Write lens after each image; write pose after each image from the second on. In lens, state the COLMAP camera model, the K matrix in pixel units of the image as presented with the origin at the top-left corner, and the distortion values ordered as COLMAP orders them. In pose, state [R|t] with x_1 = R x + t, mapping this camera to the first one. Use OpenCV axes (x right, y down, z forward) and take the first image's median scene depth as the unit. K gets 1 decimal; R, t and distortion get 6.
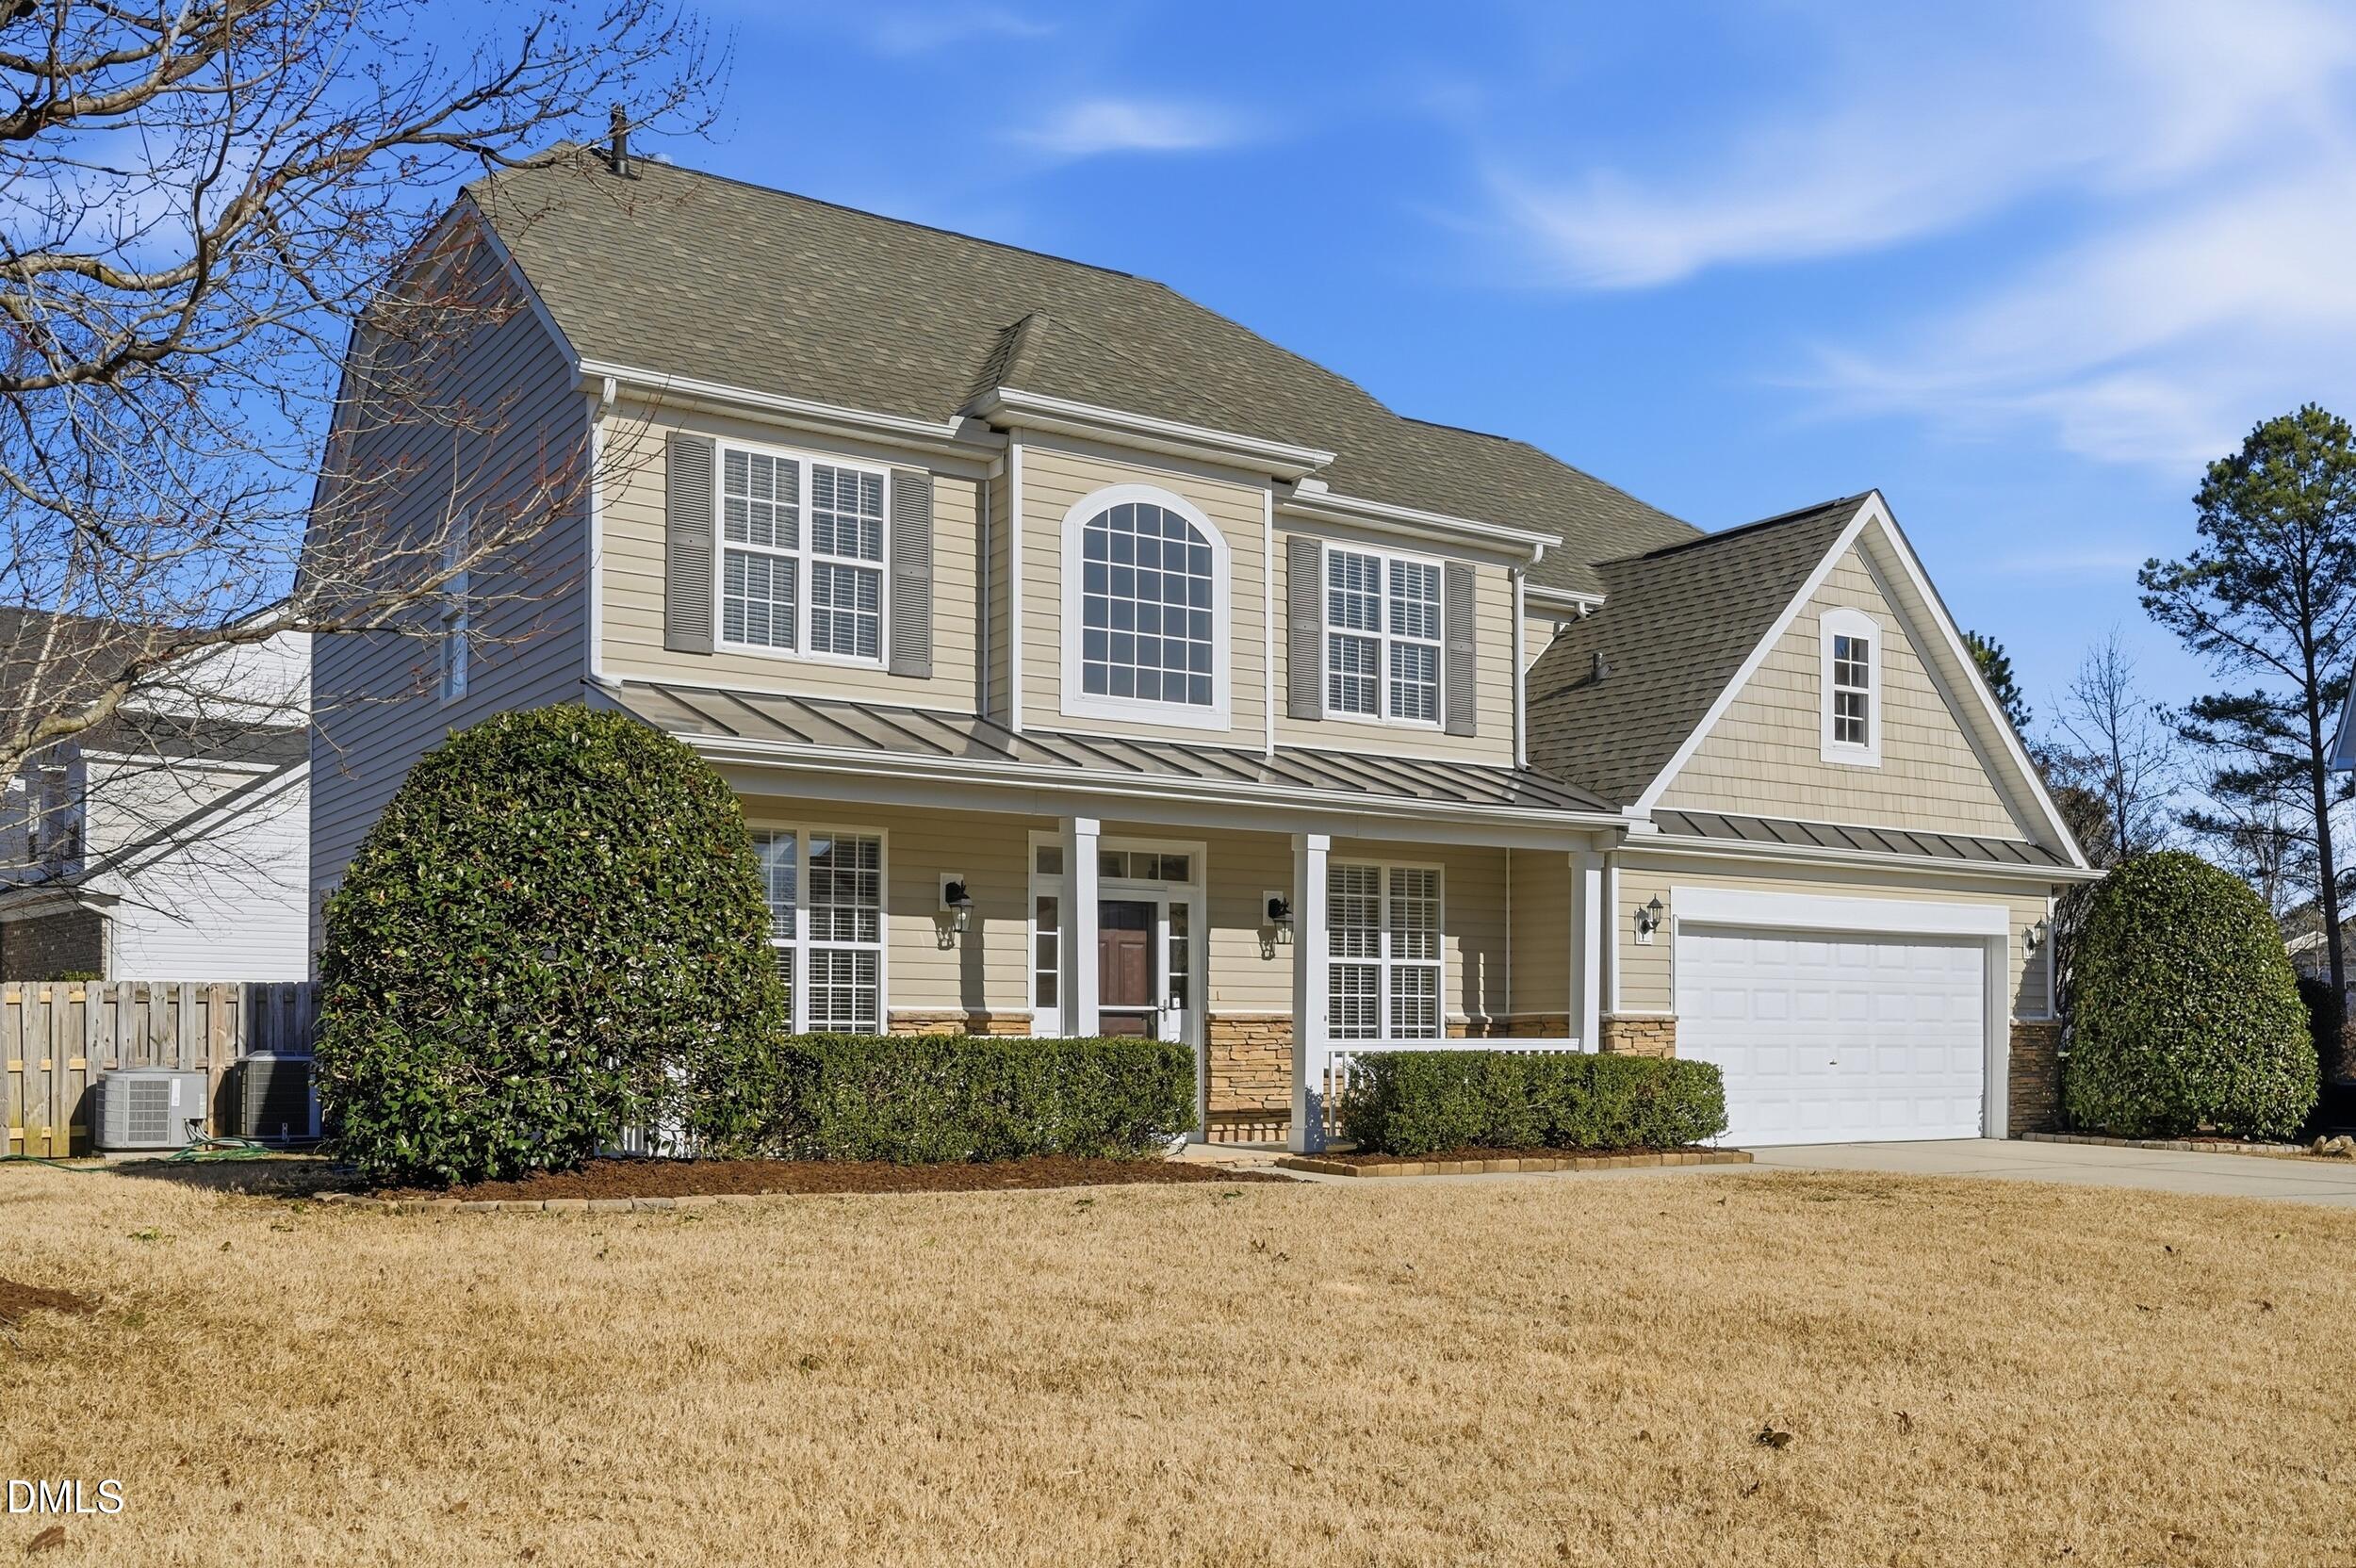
lens RADIAL K [[2124.6, 0, 1186.6], [0, 2124.6, 991.8], [0, 0, 1]] dist [-0.028062, -0.008184]
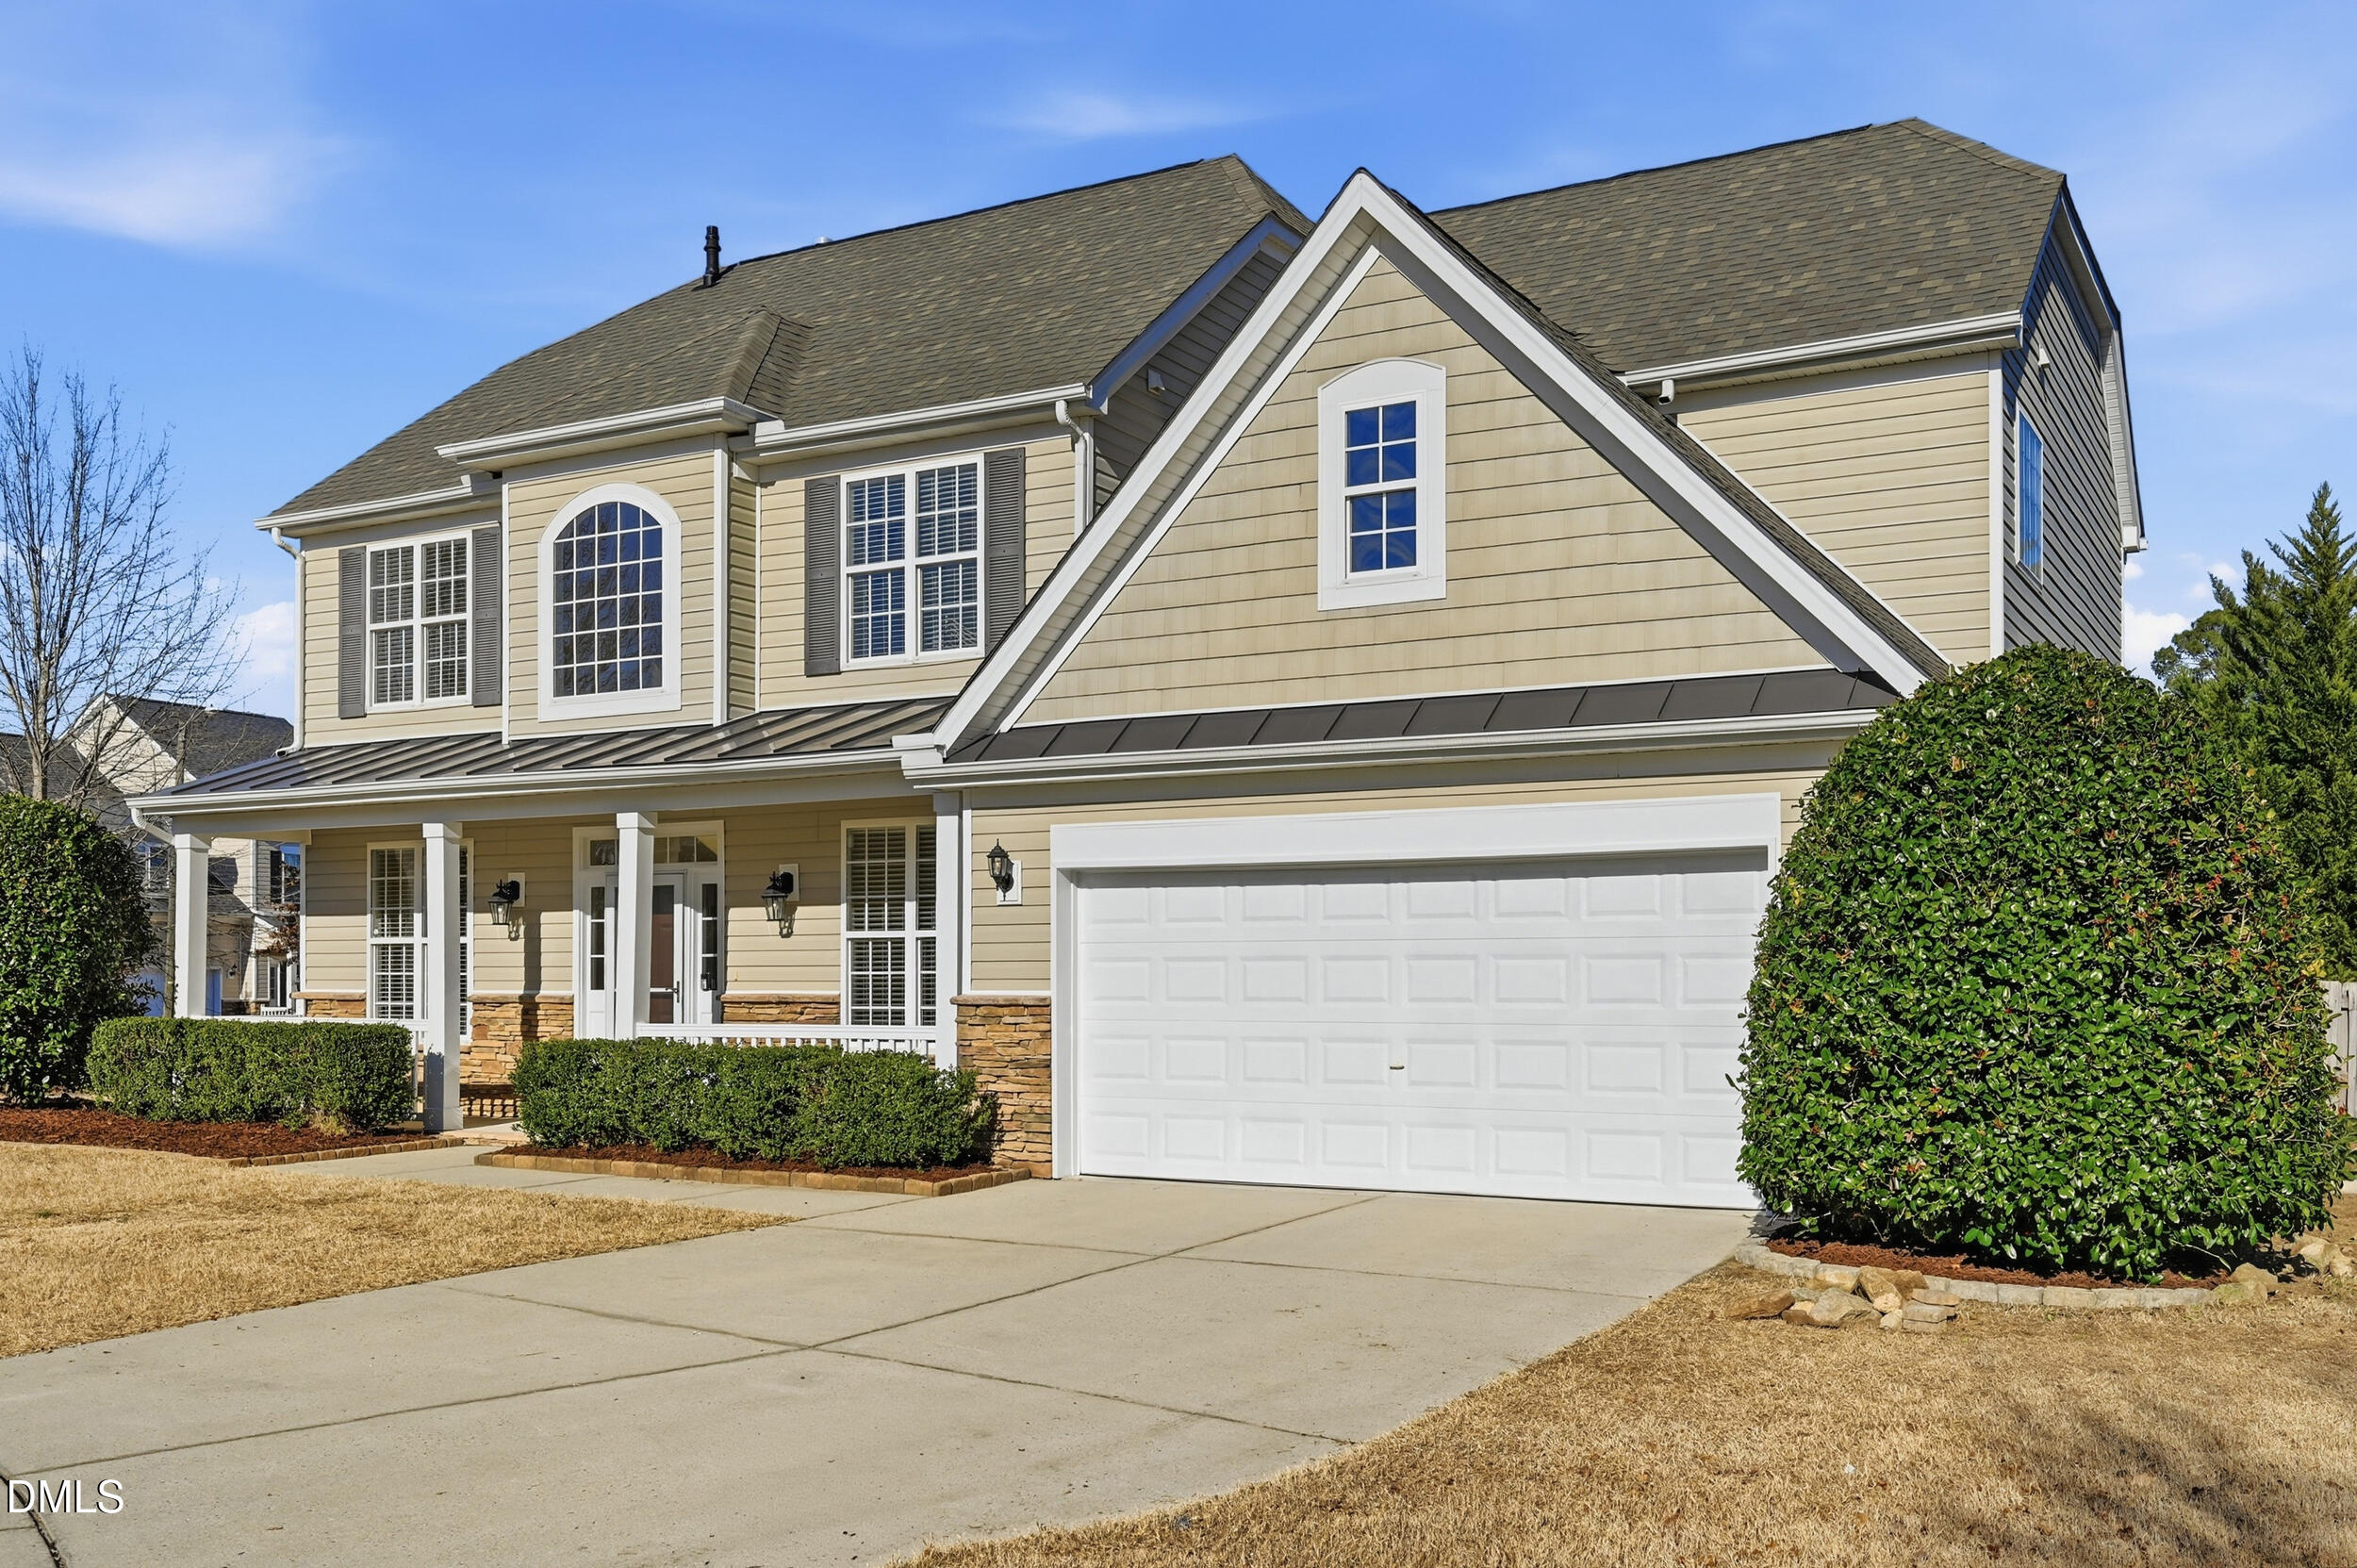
lens RADIAL K [[2125.6, 0, 1187.1], [0, 2125.6, 987.0], [0, 0, 1]] dist [-0.028062, -0.008184]
pose [[0.452368, -0.000333, -0.891831, 0.952261], [0.021006, 0.999726, 0.010281, 0.001046], [0.891584, -0.023385, 0.452251, 0.722215]]
